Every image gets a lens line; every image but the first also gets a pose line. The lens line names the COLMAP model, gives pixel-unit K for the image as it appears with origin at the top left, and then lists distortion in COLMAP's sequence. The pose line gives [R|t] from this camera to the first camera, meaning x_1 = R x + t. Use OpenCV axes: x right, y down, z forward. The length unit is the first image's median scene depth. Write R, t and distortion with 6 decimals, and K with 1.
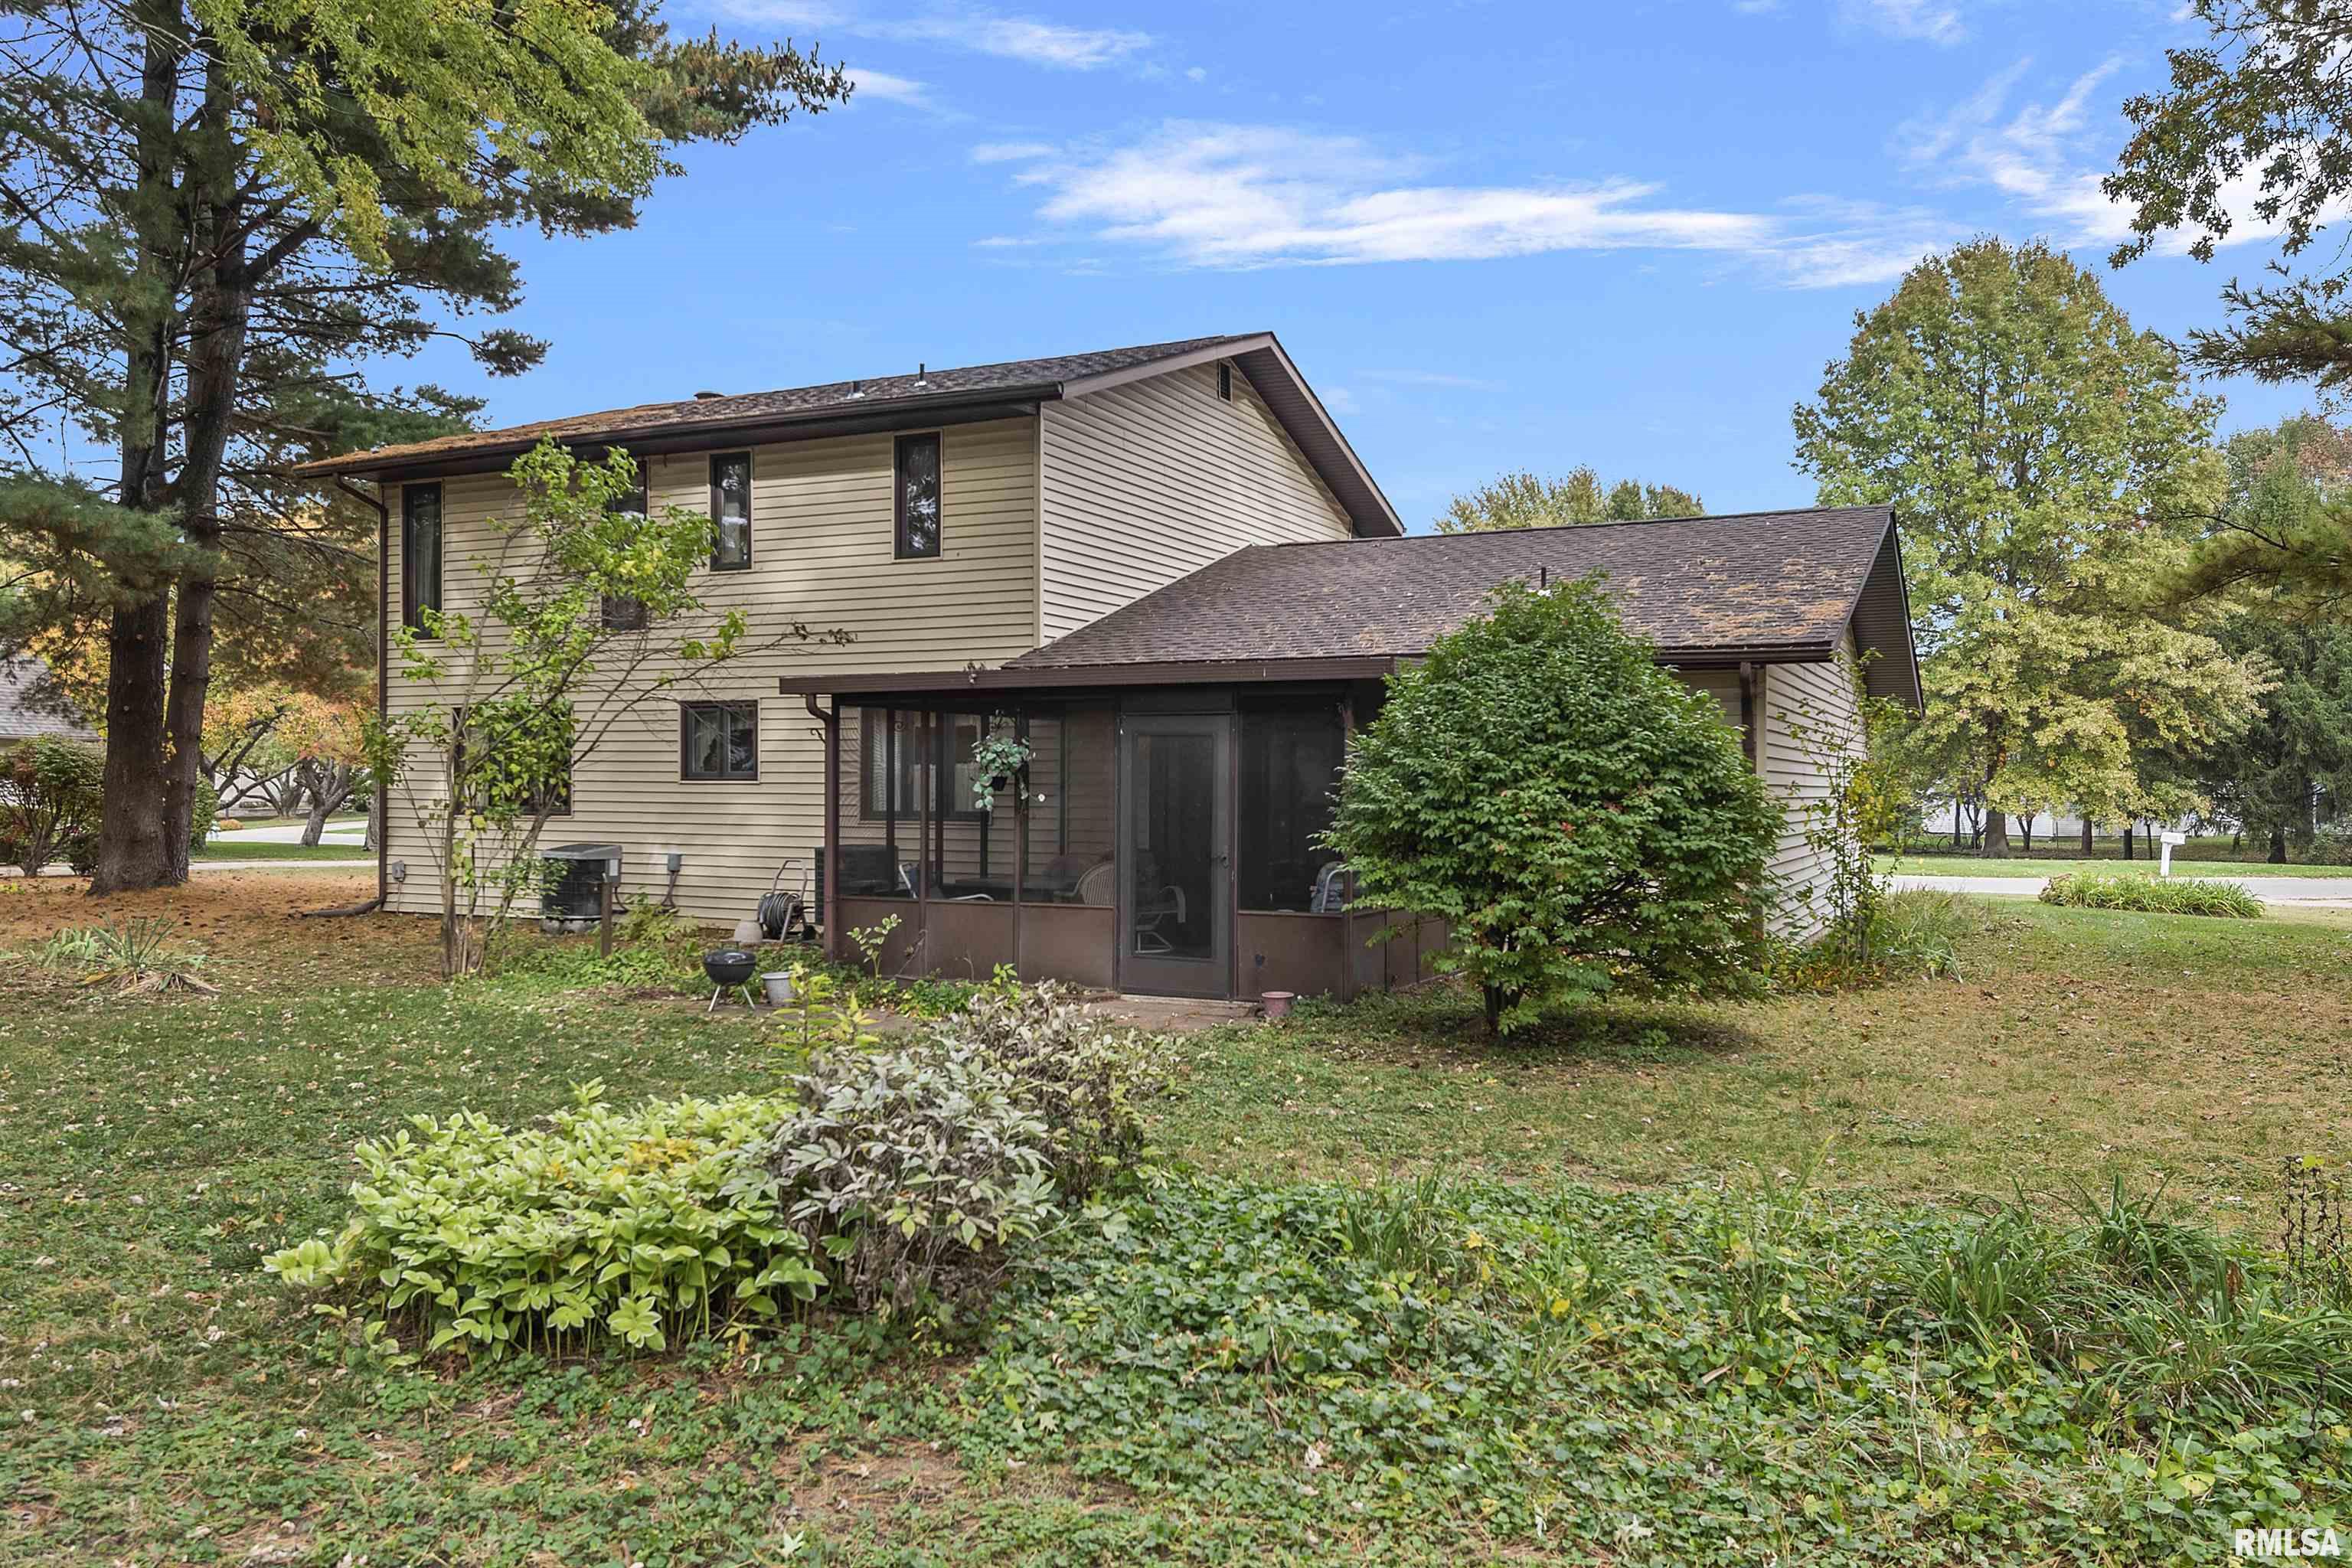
lens RADIAL K [[1716.6, 0, 1145.3], [0, 1716.6, 778.6], [0, 0, 1]] dist [-0.001687, -0.002027]
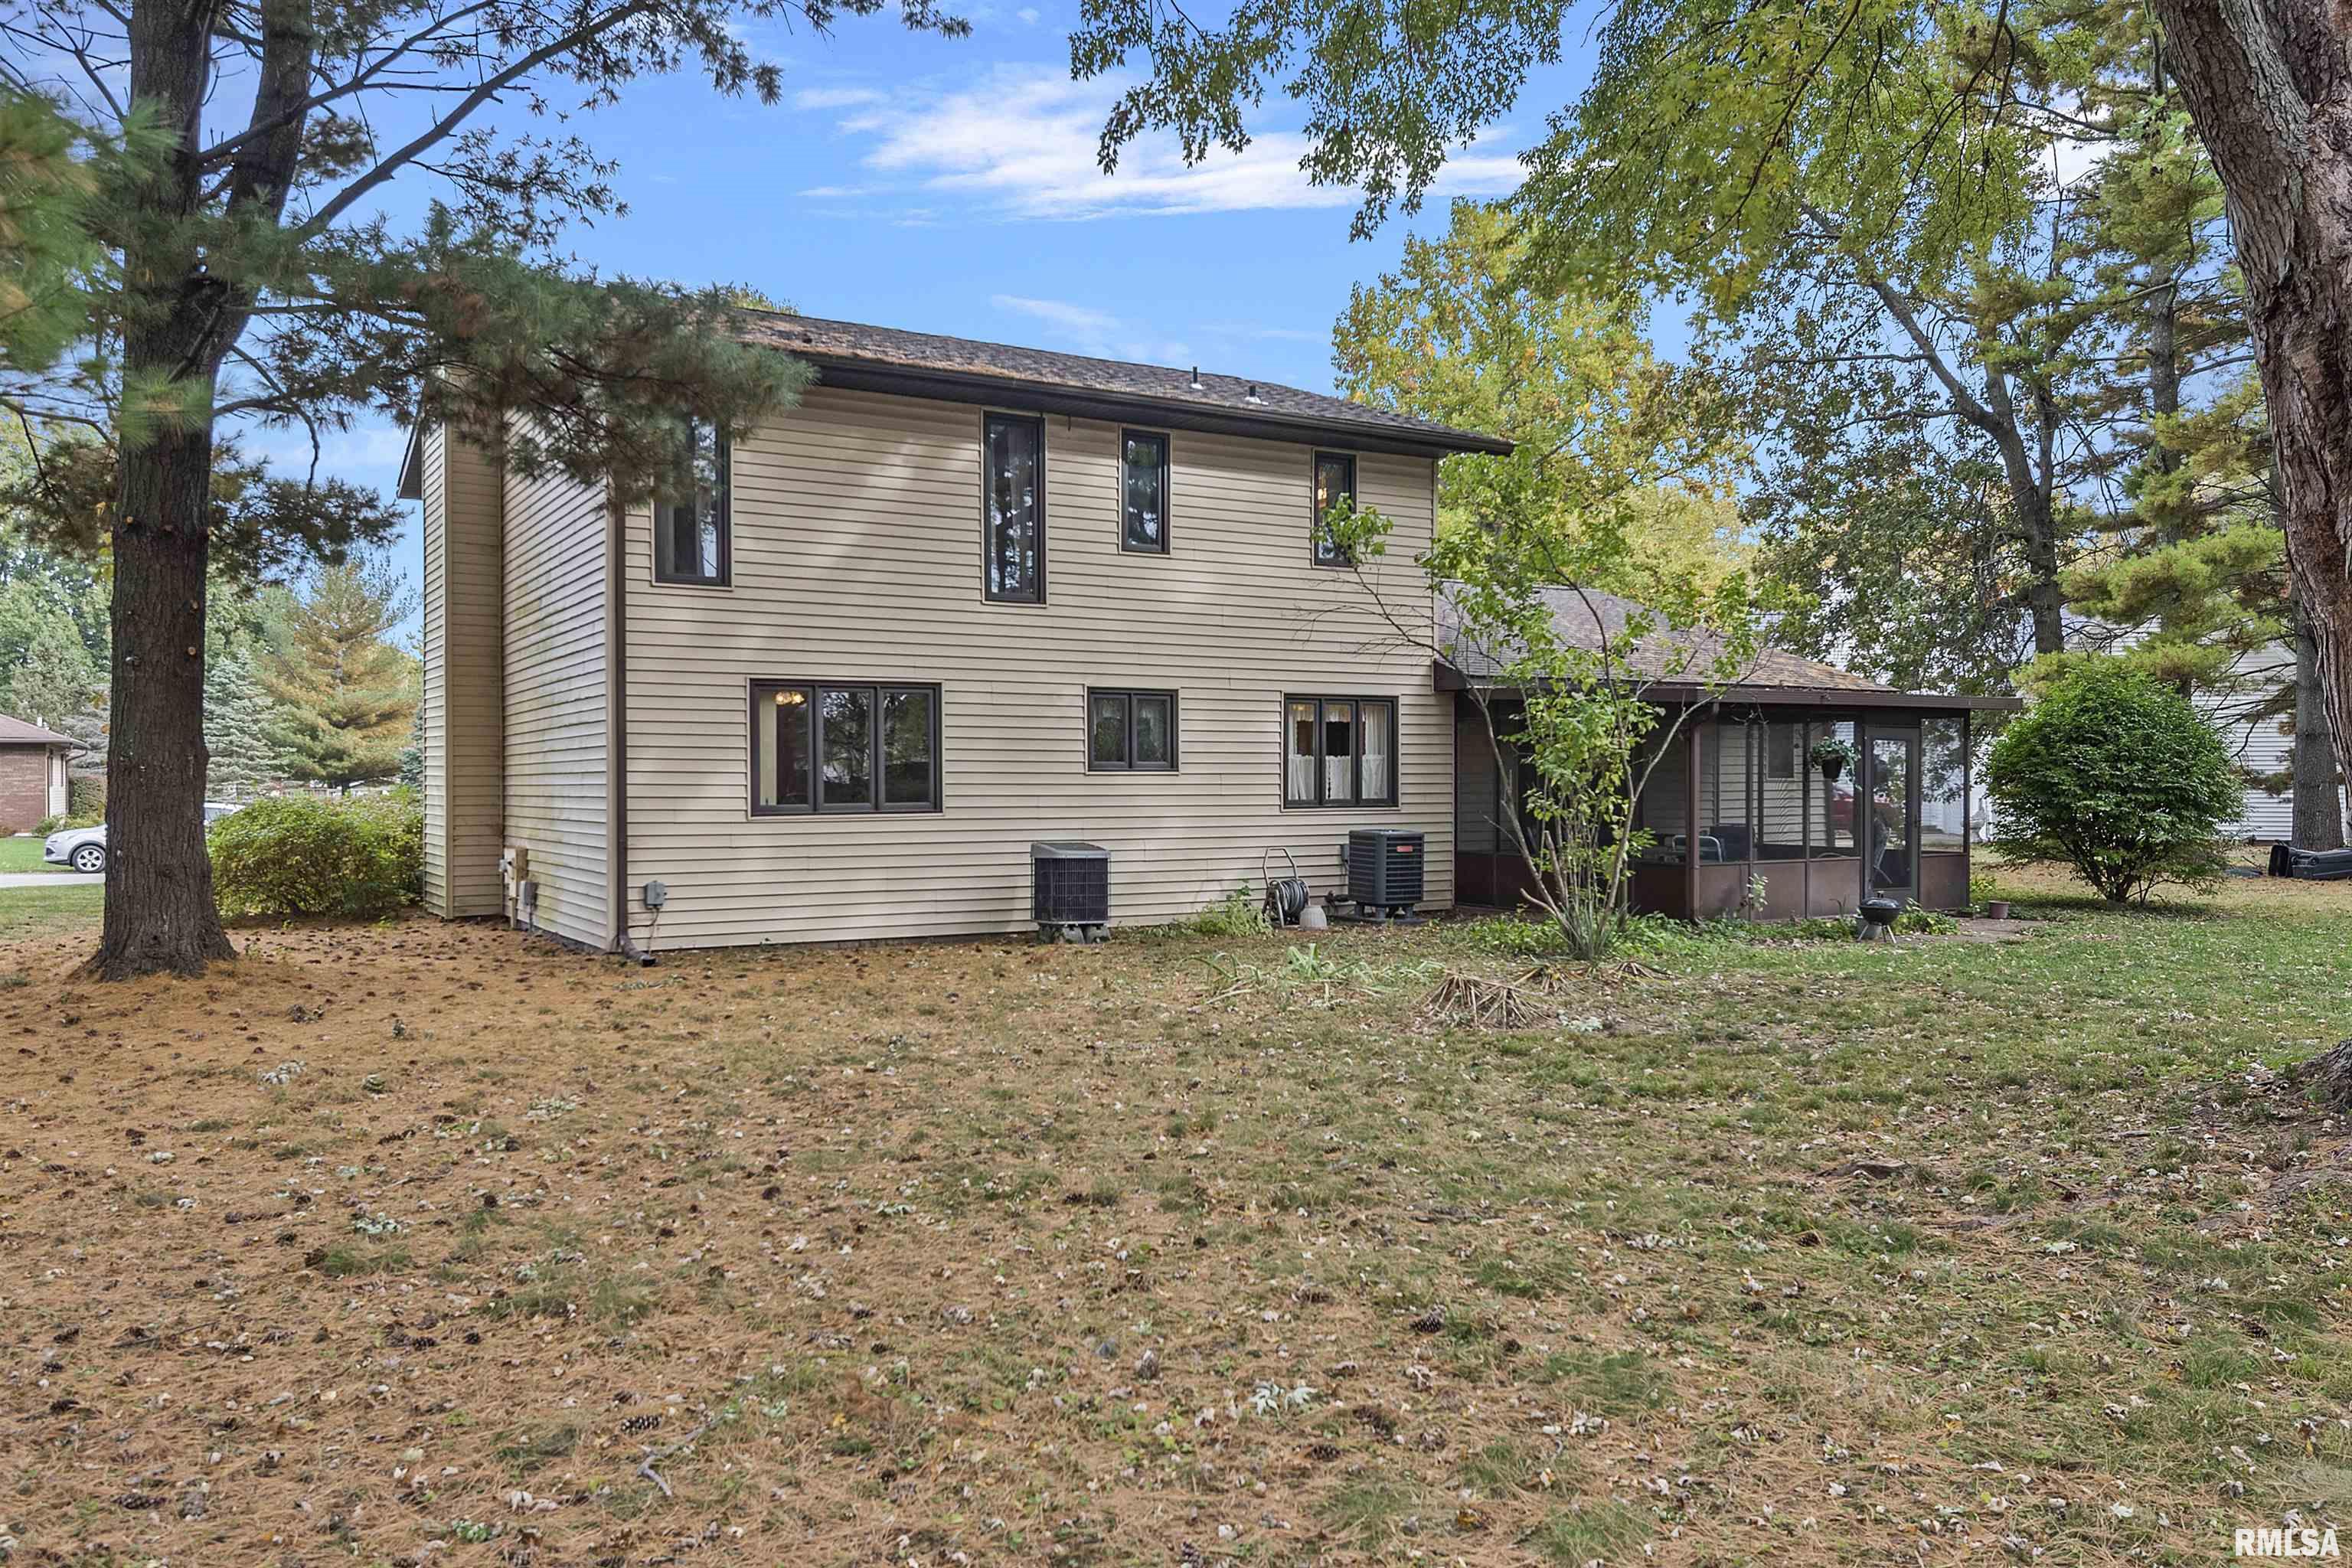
lens RADIAL K [[1716.6, 0, 1145.3], [0, 1716.6, 778.6], [0, 0, 1]] dist [-0.001687, -0.002027]
pose [[0.557845, -0.002965, 0.829940, -1.041479], [0.002118, 0.999995, 0.002149, 0.003107], [-0.829943, 0.000559, 0.557848, 0.464850]]
